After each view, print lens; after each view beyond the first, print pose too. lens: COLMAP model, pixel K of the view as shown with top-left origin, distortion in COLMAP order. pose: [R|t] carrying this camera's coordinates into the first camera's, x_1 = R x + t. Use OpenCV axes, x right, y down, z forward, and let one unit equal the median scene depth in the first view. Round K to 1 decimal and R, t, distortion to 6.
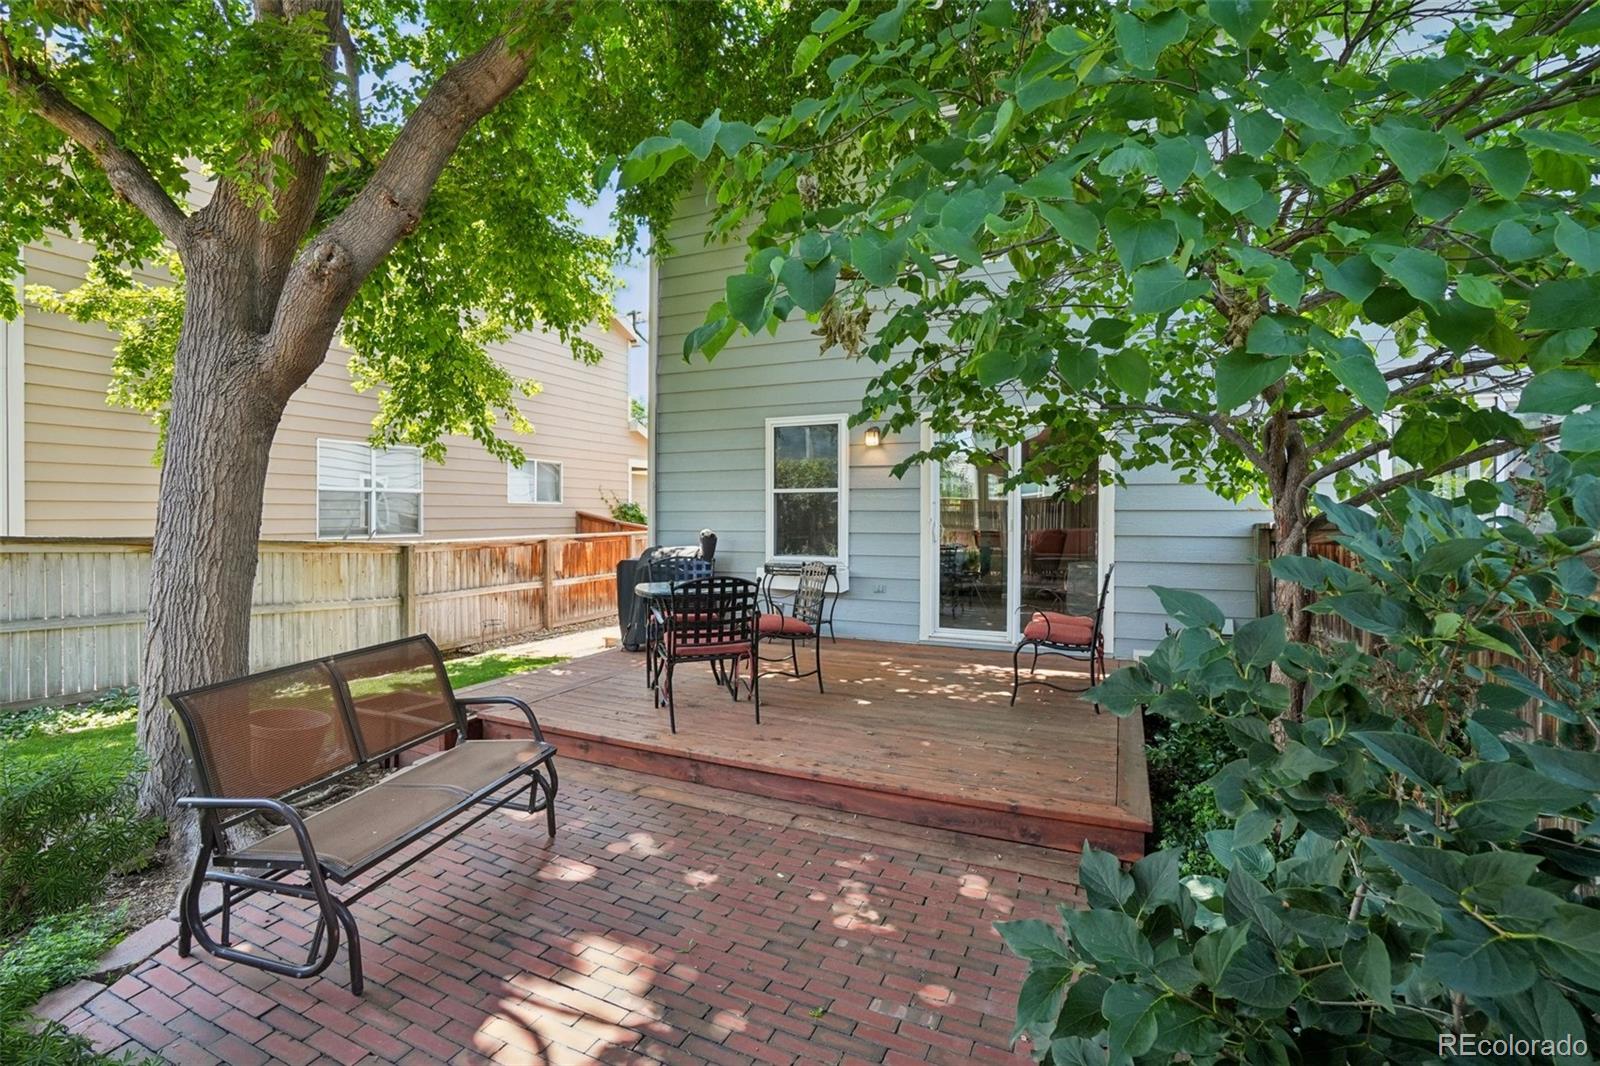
lens RADIAL K [[706.1, 0, 795.4], [0, 706.1, 508.1], [0, 0, 1]] dist [-0.003078, -0.000213]
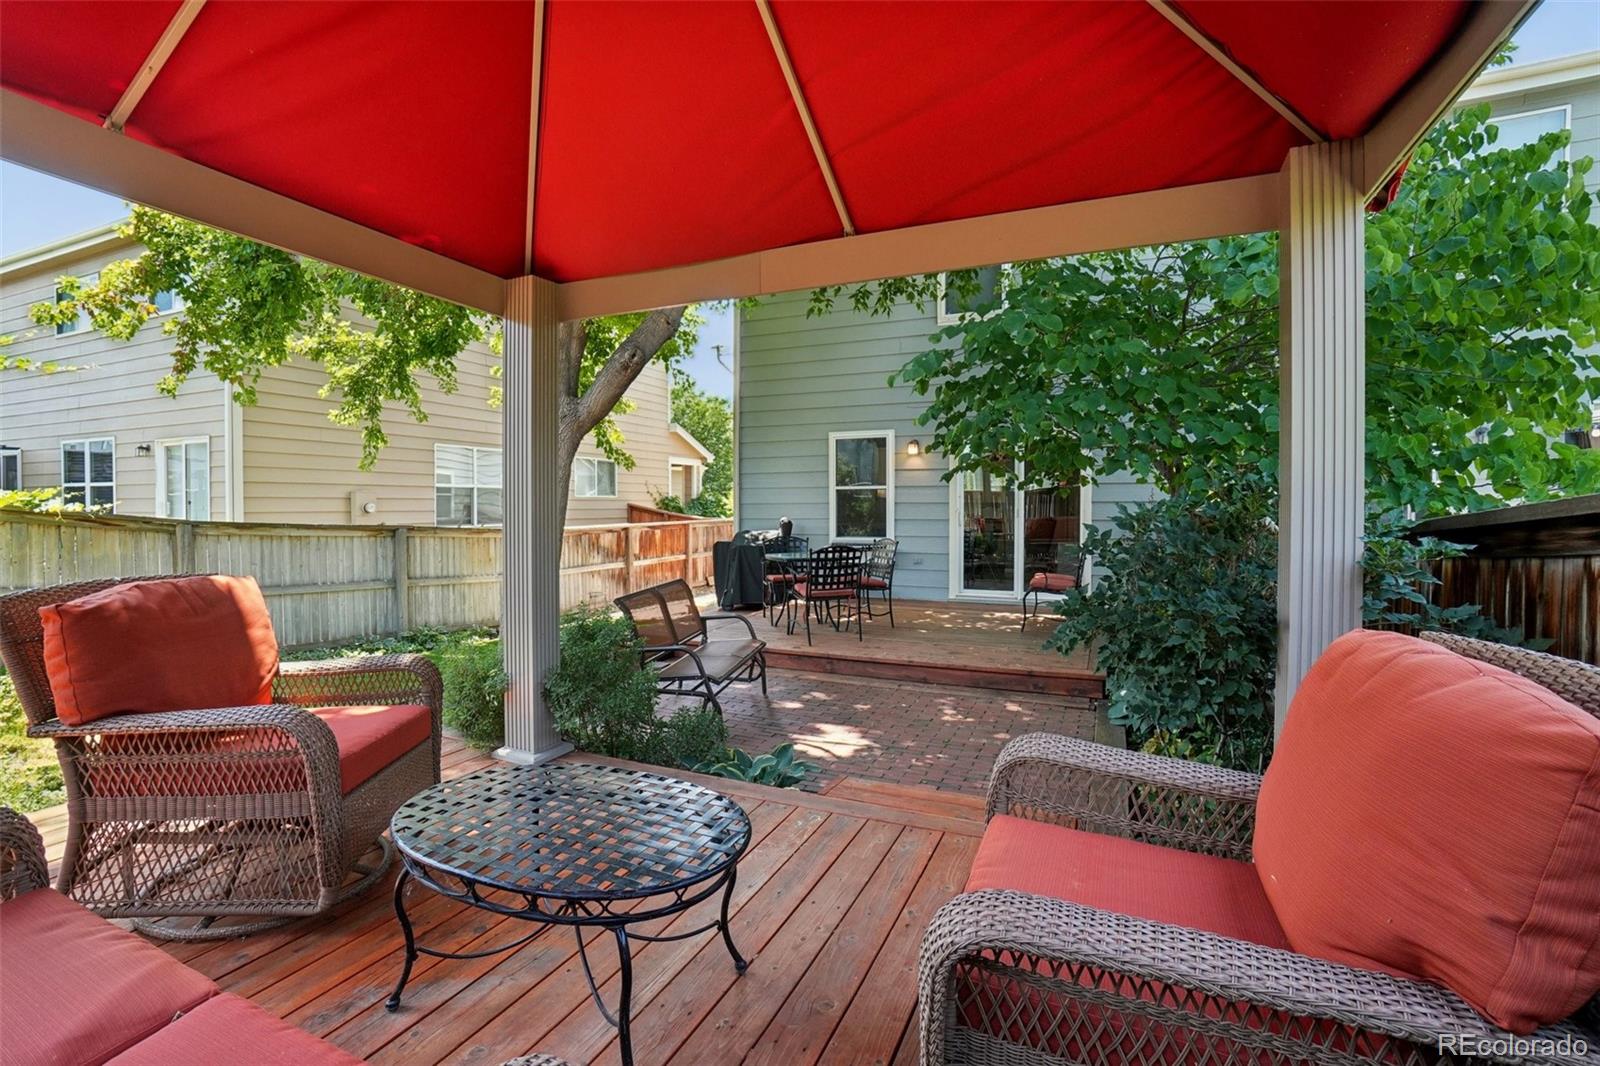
lens RADIAL K [[716.2, 0, 798.6], [0, 716.2, 506.0], [0, 0, 1]] dist [-0.019167, -0.000174]
pose [[0.999684, -0.003466, 0.024891, -0.144393], [0.003200, 0.999938, 0.010711, -0.006140], [-0.024926, -0.010628, 0.999633, -0.354701]]
